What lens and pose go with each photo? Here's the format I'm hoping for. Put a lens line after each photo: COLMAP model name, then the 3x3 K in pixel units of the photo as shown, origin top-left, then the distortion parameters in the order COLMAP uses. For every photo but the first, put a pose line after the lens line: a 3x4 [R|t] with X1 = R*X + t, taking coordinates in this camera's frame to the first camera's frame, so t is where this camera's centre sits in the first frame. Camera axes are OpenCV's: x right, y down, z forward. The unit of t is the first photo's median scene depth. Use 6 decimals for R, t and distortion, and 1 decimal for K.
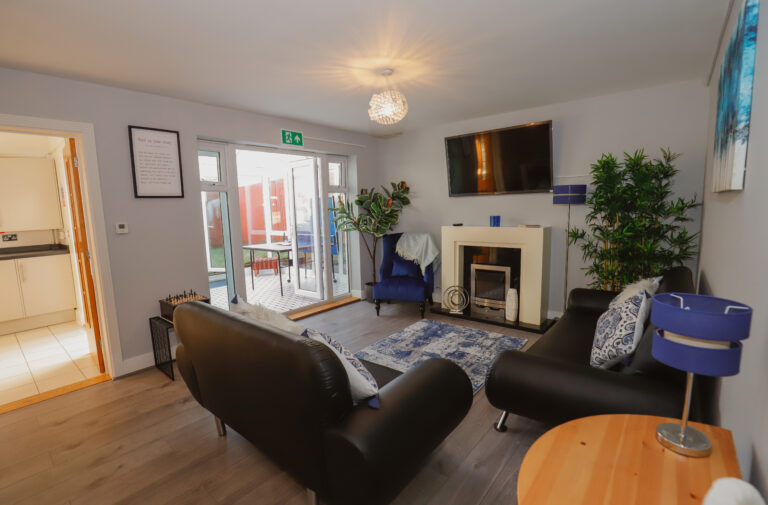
lens RADIAL K [[353.1, 0, 384.0], [0, 353.1, 252.5], [0, 0, 1]] dist [-0.002156, -0.000280]
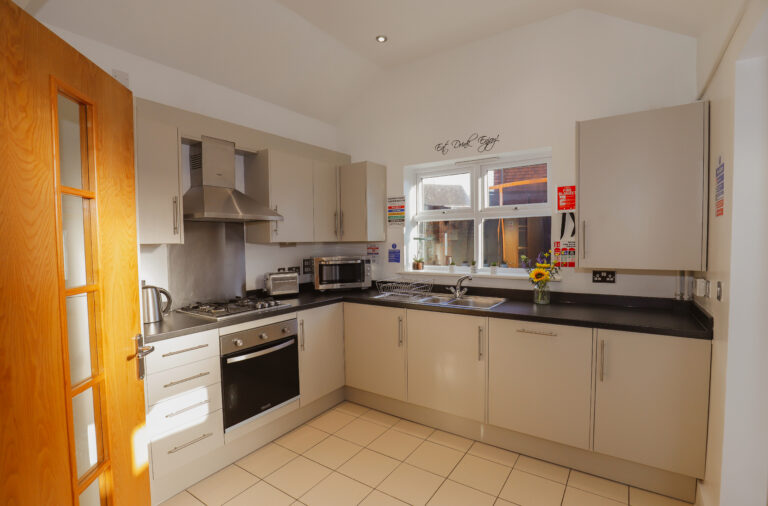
lens RADIAL K [[353.1, 0, 384.0], [0, 353.1, 253.0], [0, 0, 1]] dist [-0.002156, -0.000280]
pose [[0.101108, 0.064566, -0.992778, -0.563882], [-0.116493, 0.991796, 0.052638, -0.066996], [0.988032, 0.110330, 0.107800, 0.605774]]
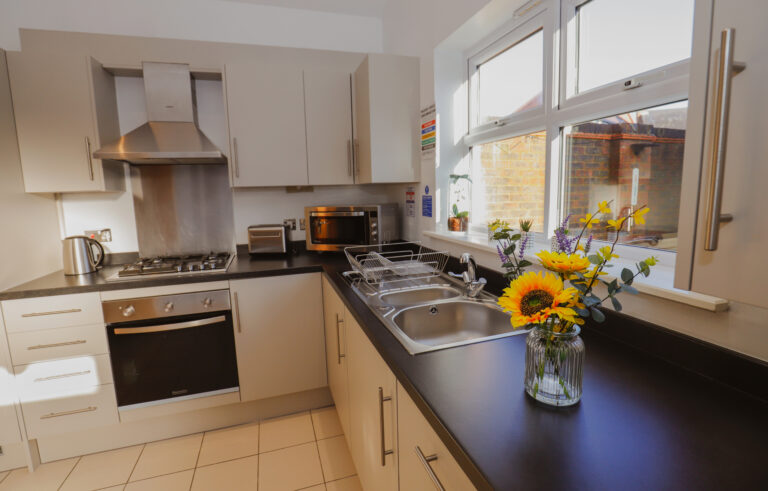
lens RADIAL K [[347.0, 0, 386.5], [0, 347.0, 232.8], [0, 0, 1]] dist [-0.021217, 0.000385]
pose [[-0.512125, 0.150614, -0.845602, -0.868069], [-0.066235, 0.974649, 0.213713, -0.081935], [0.856353, 0.165456, -0.489166, 0.871974]]
